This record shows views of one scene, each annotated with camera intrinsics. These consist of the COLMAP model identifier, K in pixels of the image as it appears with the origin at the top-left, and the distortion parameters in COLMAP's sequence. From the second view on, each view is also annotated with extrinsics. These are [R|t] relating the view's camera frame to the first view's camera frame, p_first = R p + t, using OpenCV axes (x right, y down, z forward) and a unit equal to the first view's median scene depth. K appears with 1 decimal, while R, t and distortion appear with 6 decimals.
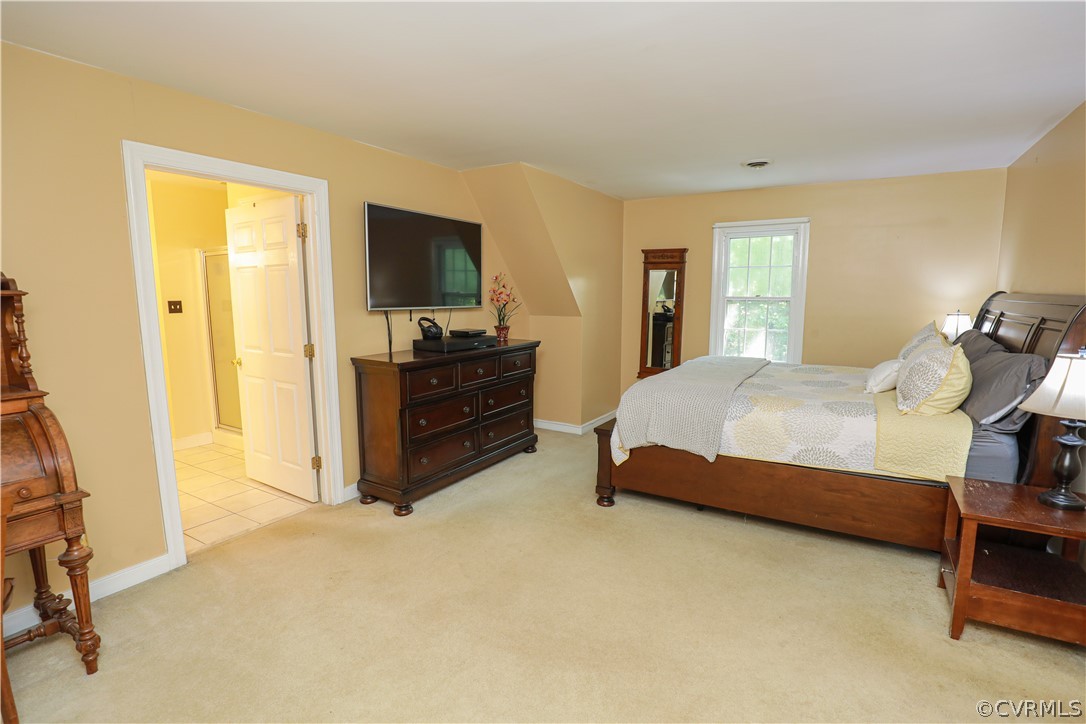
lens RADIAL K [[511.2, 0, 542.5], [0, 511.2, 364.9], [0, 0, 1]] dist [-0.028532, 0.000567]
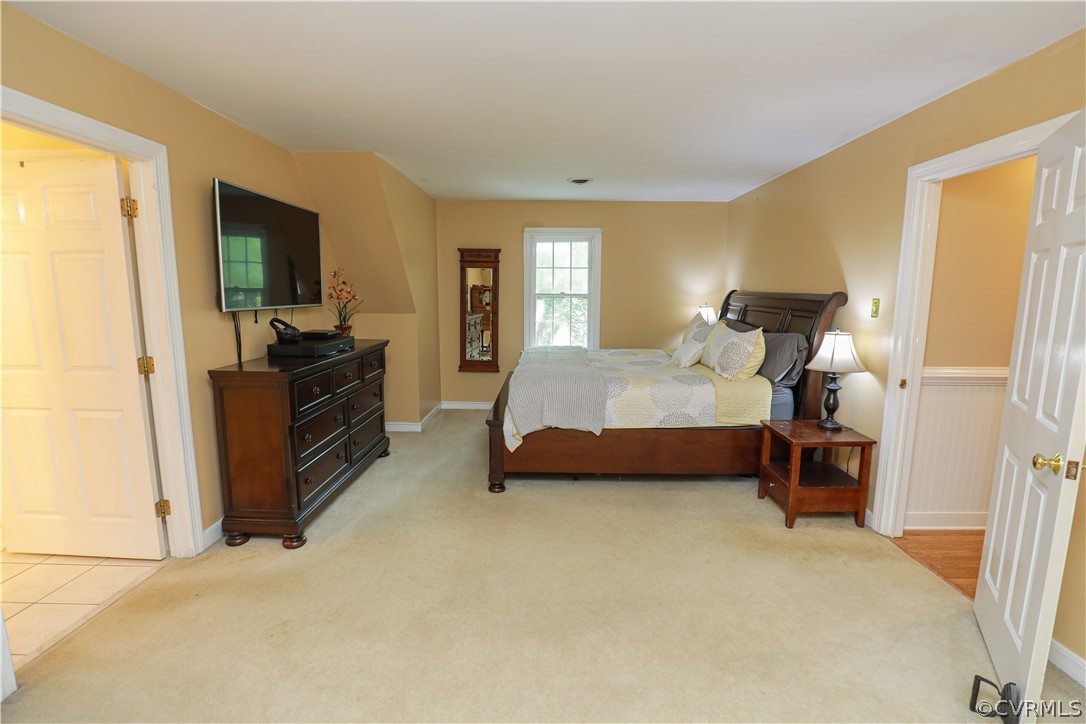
lens RADIAL K [[497.3, 0, 543.0], [0, 497.3, 362.0], [0, 0, 1]] dist [-0.037388, 0.008315]
pose [[0.864069, -0.066429, 0.498972, -0.292706], [0.062549, 0.997741, 0.024515, -0.012710], [-0.499473, 0.010027, 0.866271, 0.059424]]
